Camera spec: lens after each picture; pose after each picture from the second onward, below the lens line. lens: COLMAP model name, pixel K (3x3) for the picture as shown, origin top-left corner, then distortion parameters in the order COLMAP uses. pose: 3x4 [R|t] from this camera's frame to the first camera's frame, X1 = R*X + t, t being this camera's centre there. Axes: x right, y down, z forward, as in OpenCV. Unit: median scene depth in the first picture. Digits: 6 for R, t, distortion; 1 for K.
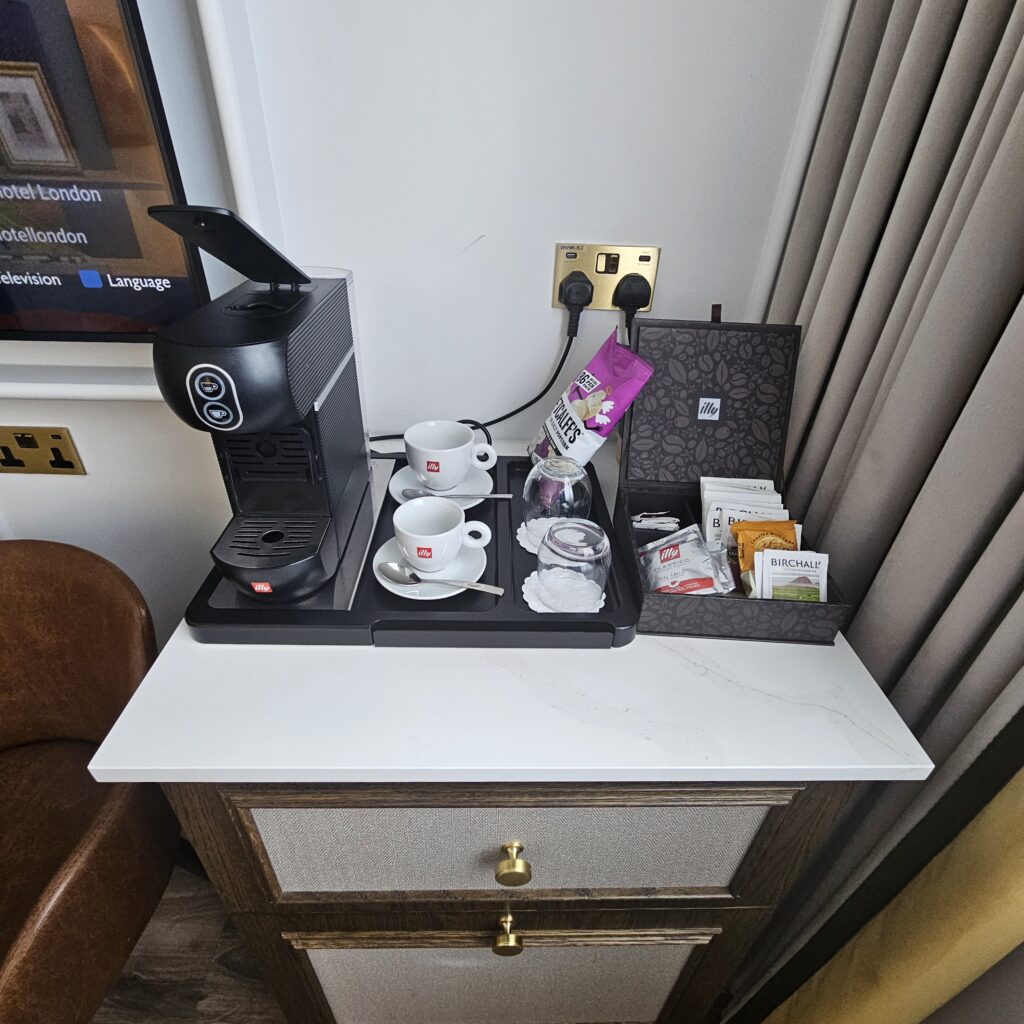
lens RADIAL K [[559.4, 0, 507.1], [0, 559.4, 511.2], [0, 0, 1]] dist [0.000615, 0.001342]
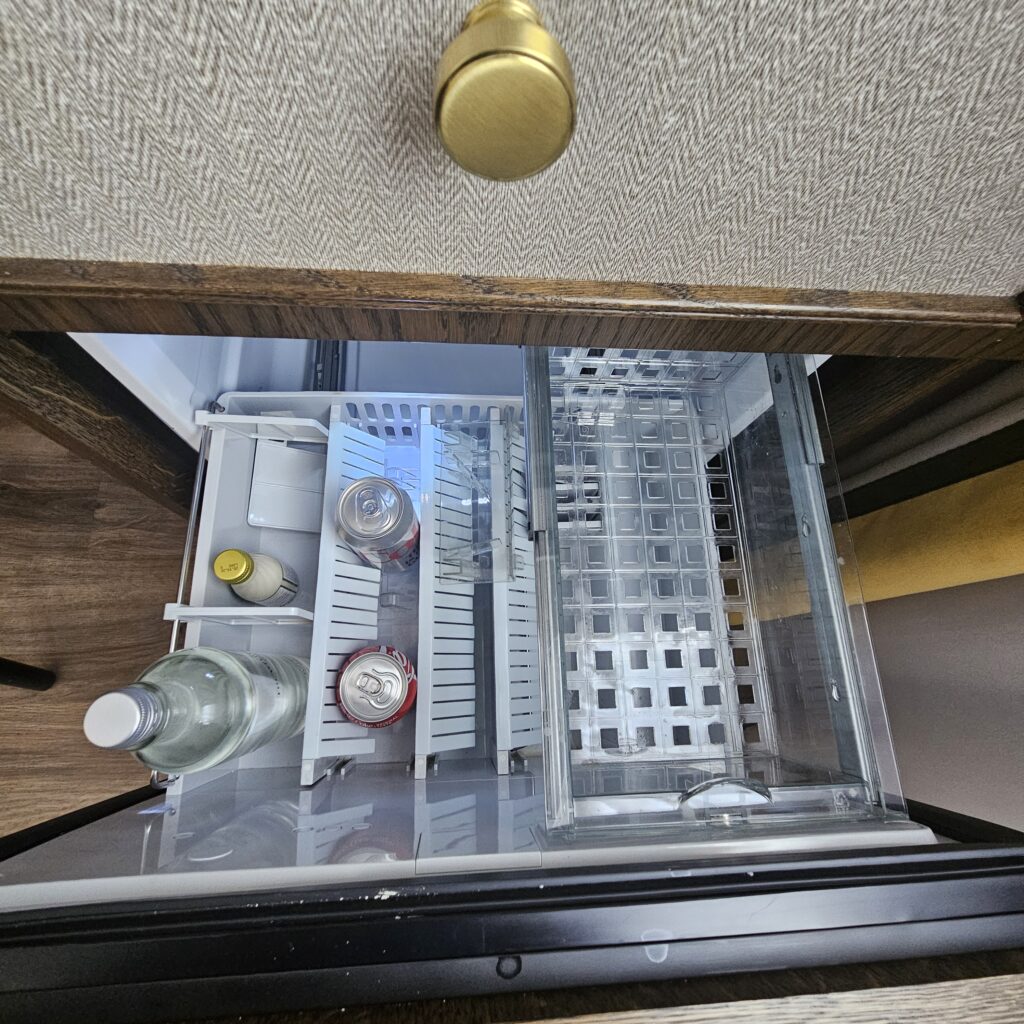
lens RADIAL K [[559.4, 0, 507.1], [0, 559.4, 511.2], [0, 0, 1]] dist [0.000615, 0.001342]
pose [[0.998283, 0.014590, 0.056723, 0.000512], [-0.047672, 0.765050, 0.642204, 0.553591], [-0.034026, -0.643805, 0.764432, 0.607285]]
